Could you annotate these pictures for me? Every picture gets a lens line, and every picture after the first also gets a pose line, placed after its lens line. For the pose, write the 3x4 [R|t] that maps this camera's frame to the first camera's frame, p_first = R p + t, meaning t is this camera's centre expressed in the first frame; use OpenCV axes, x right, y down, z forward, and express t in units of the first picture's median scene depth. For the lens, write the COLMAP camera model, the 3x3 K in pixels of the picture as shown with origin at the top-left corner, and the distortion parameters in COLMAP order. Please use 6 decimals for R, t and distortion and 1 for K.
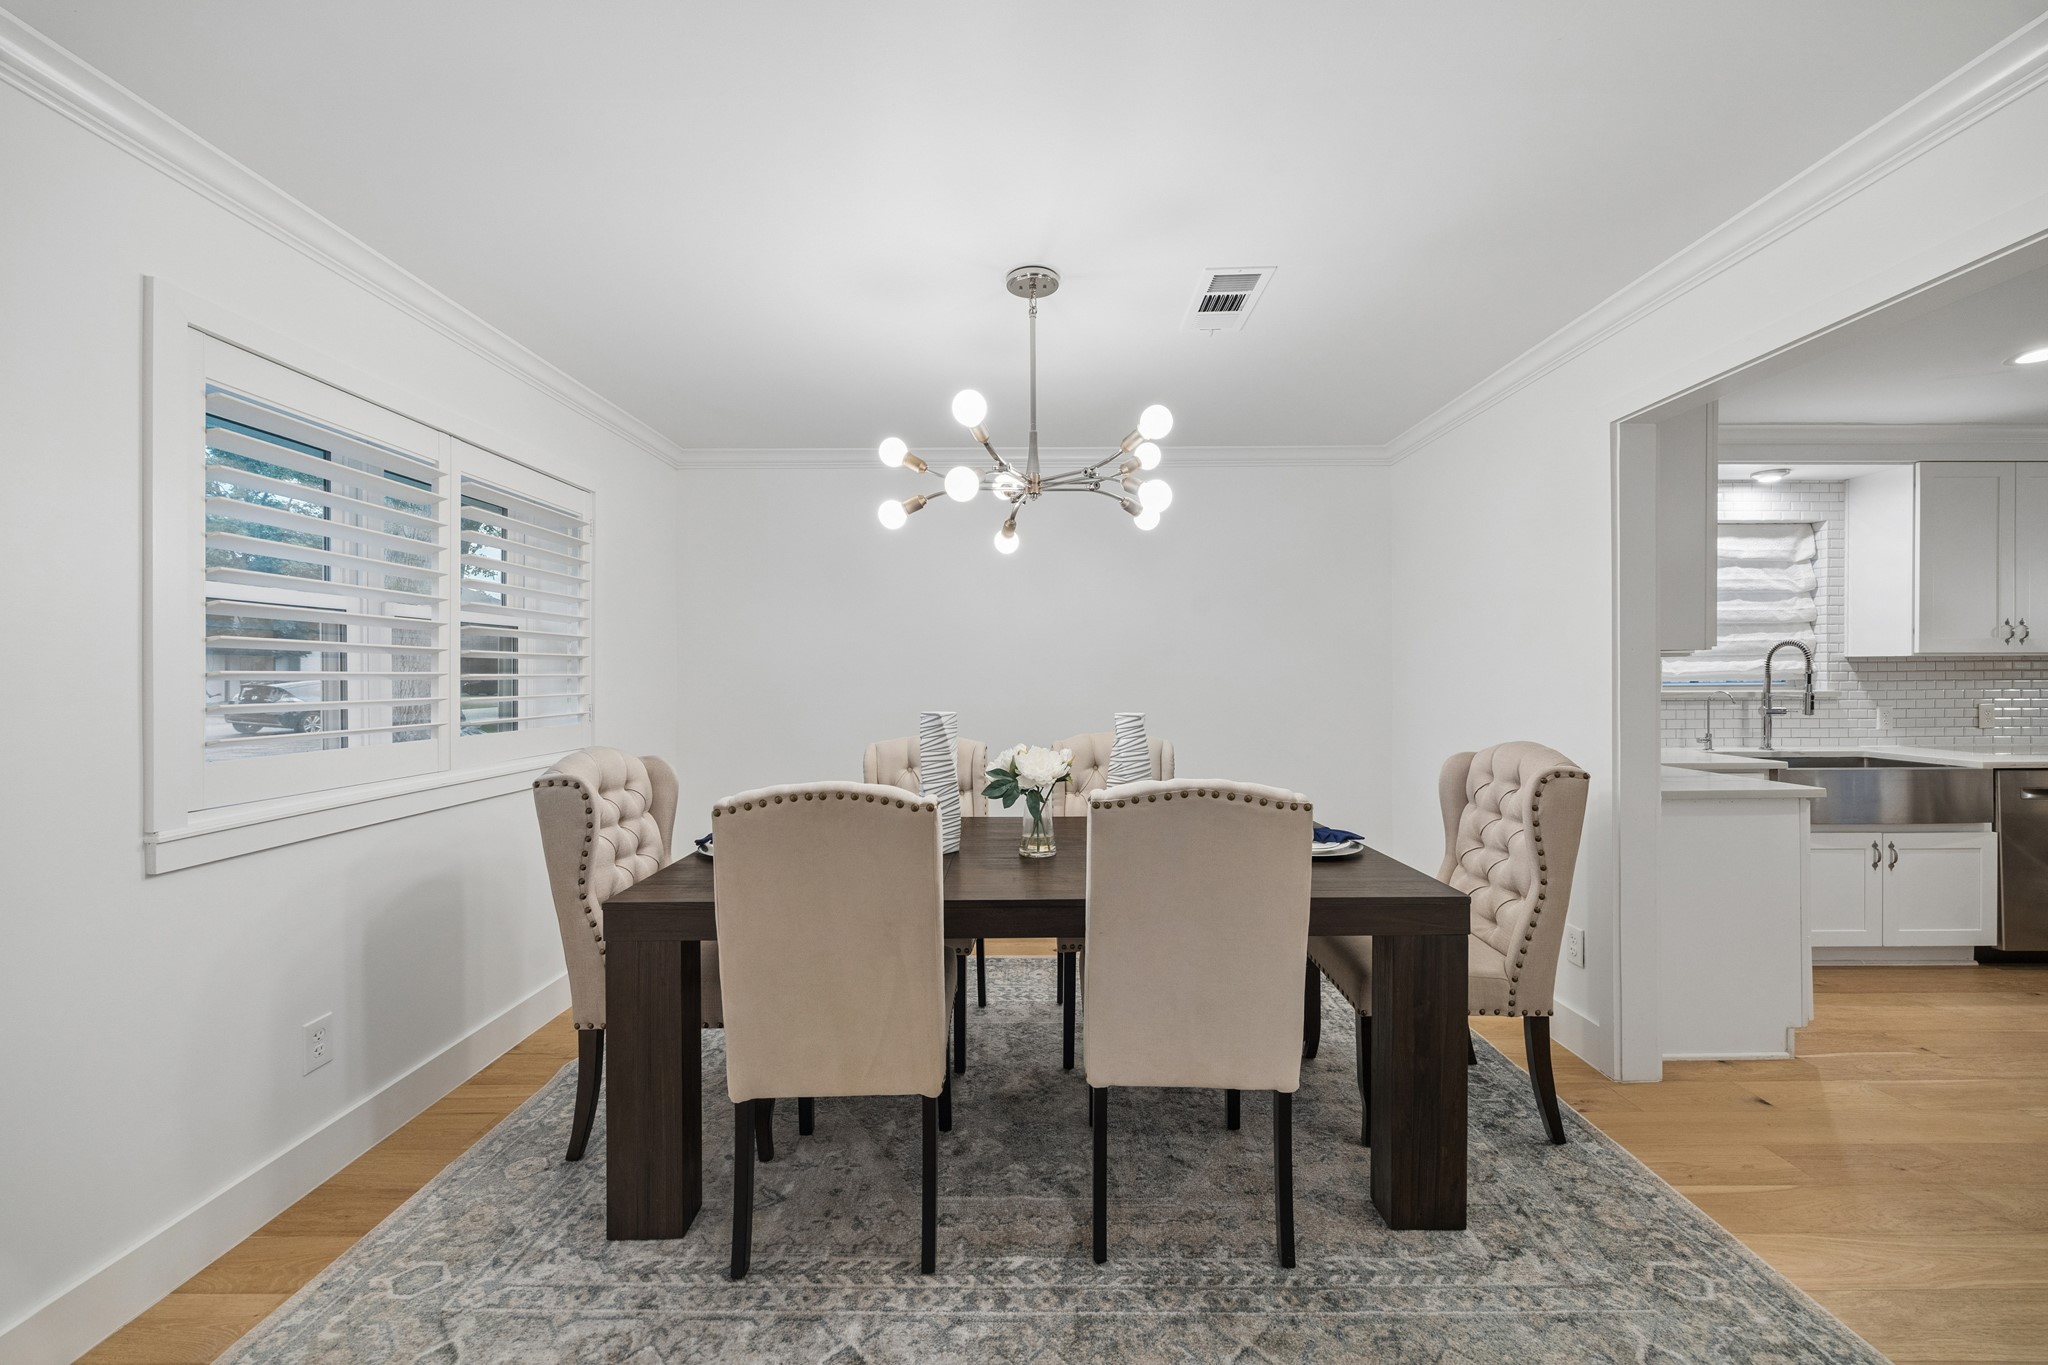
lens RADIAL K [[779.0, 0, 1044.3], [0, 779.0, 683.2], [0, 0, 1]] dist [-0.002242, -0.000337]
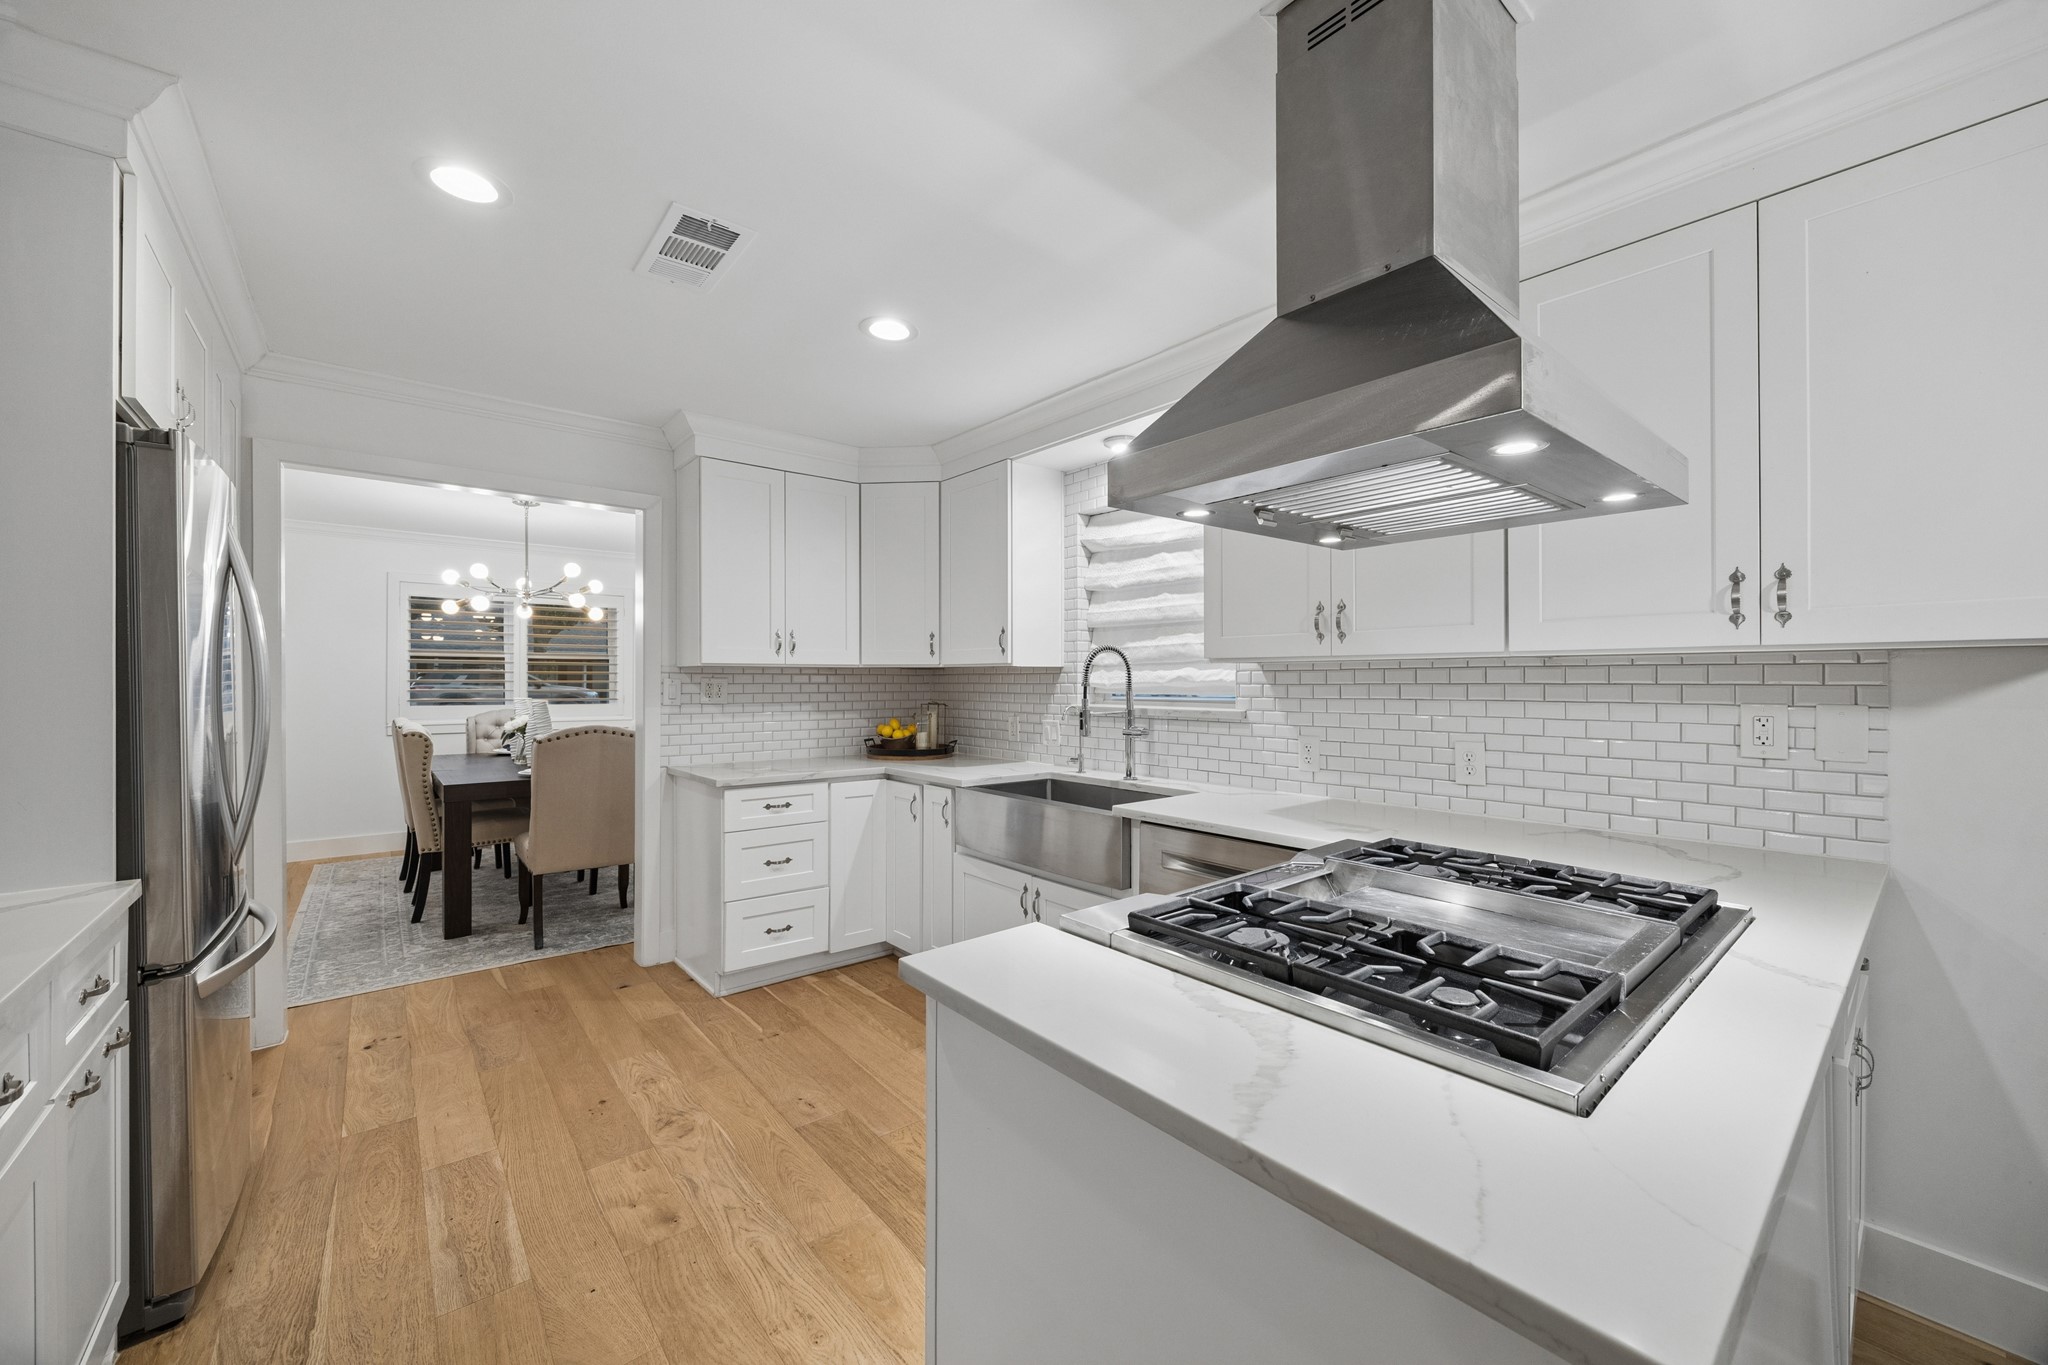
lens RADIAL K [[779.0, 0, 1031.9], [0, 779.0, 682.8], [0, 0, 1]] dist [-0.002242, -0.000337]
pose [[0.645032, 0.009001, -0.764103, 1.453800], [-0.011765, 0.999929, 0.001847, -0.015242], [0.764065, 0.007799, 0.645092, 0.379649]]
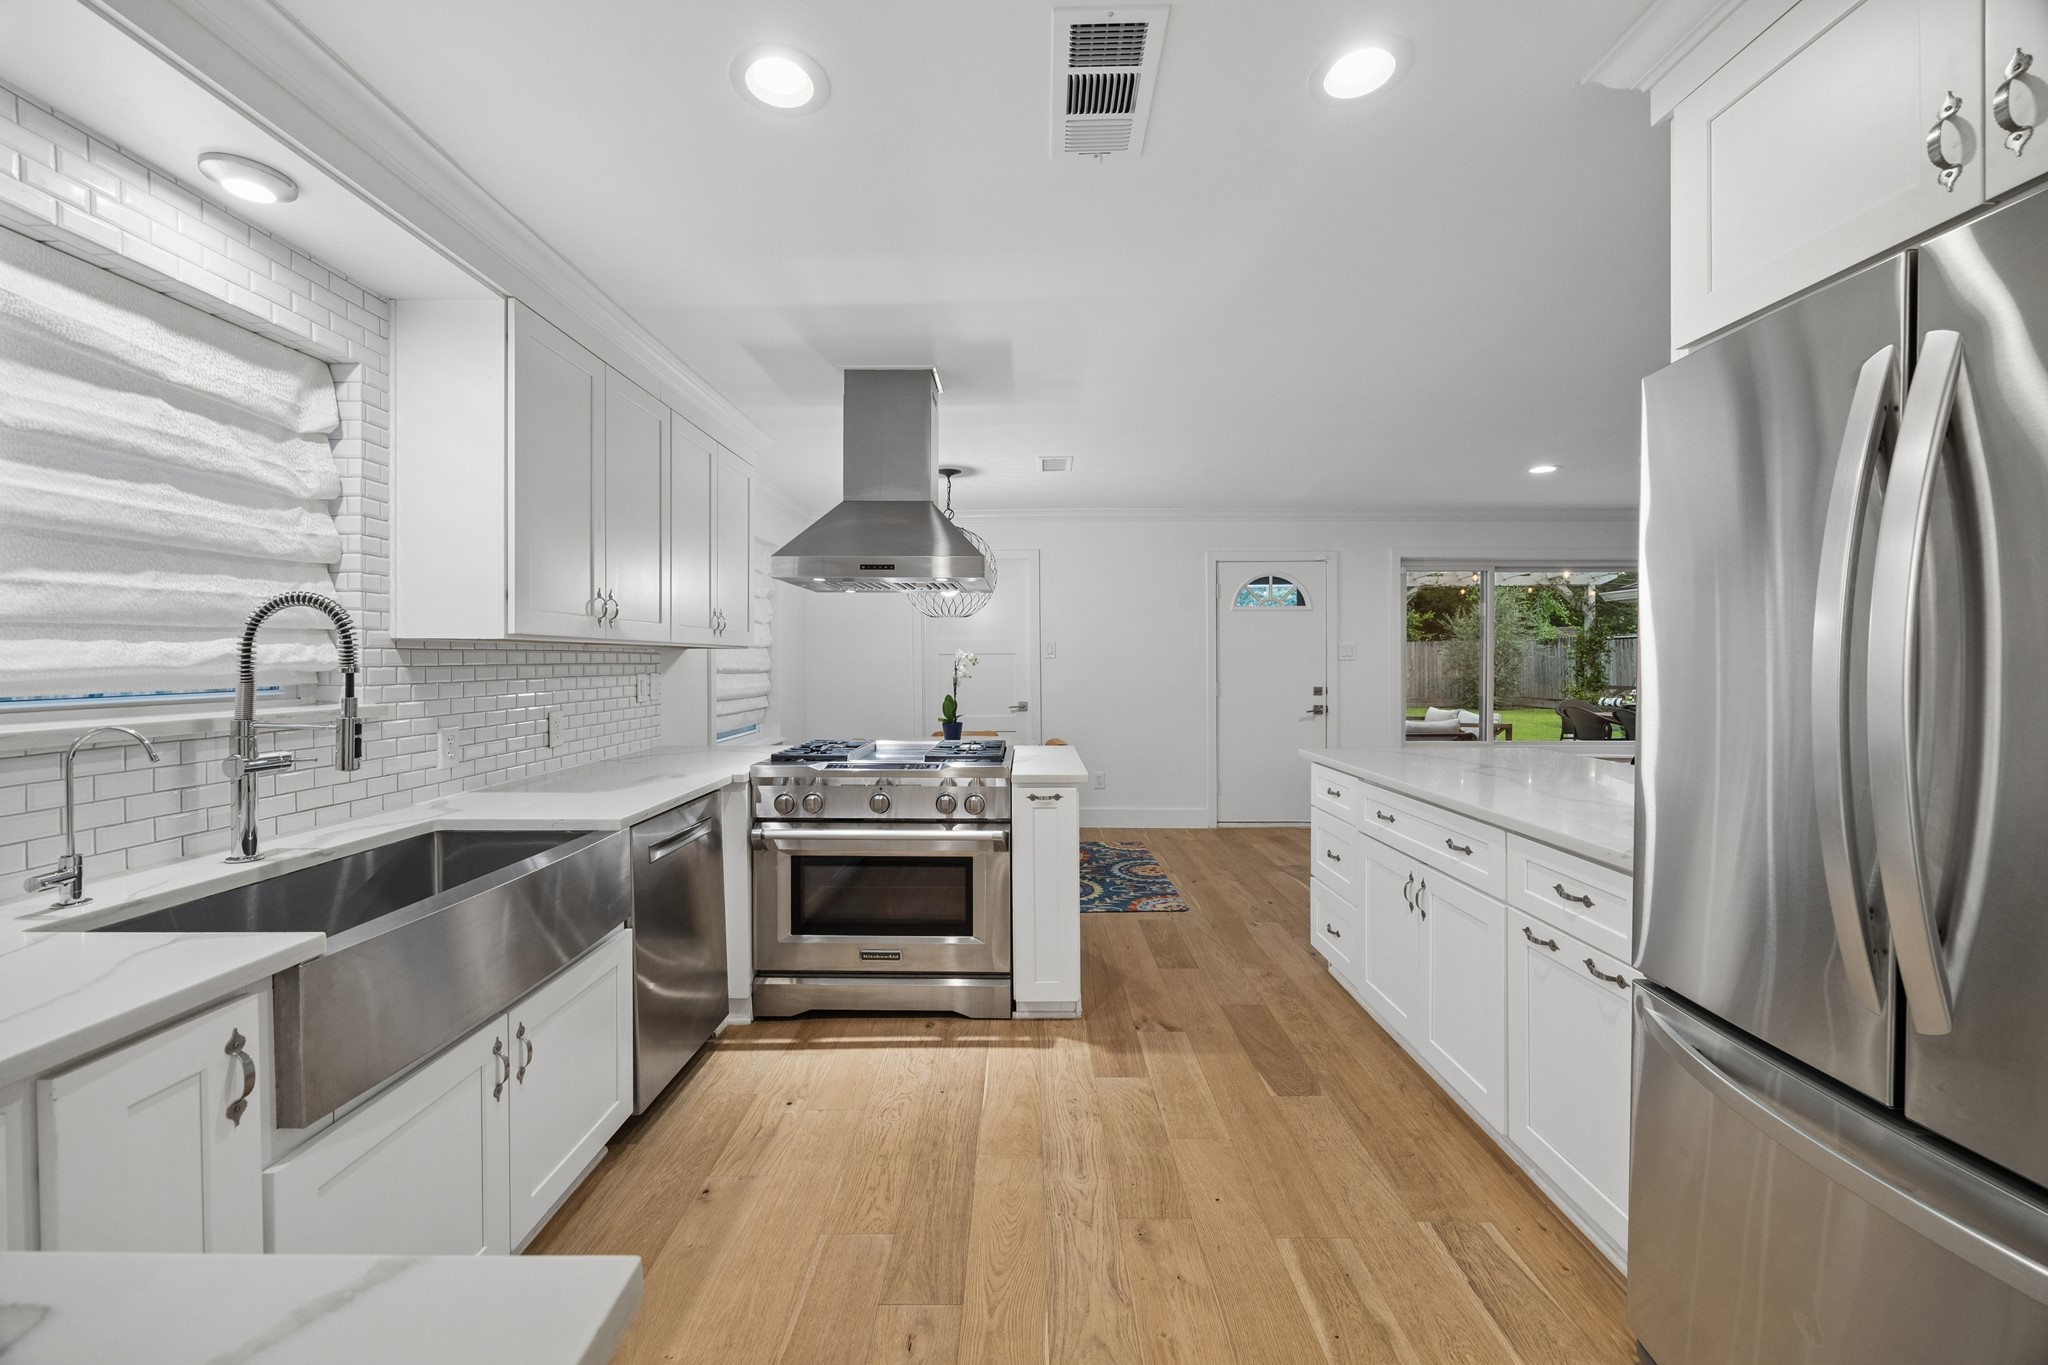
lens RADIAL K [[779.0, 0, 997.3], [0, 779.0, 661.0], [0, 0, 1]] dist [-0.002242, -0.000337]
pose [[0.038864, 0.005242, 0.999231, 0.525376], [0.022091, 0.999737, -0.006104, -0.006803], [-0.999000, 0.022312, 0.038738, 0.575238]]
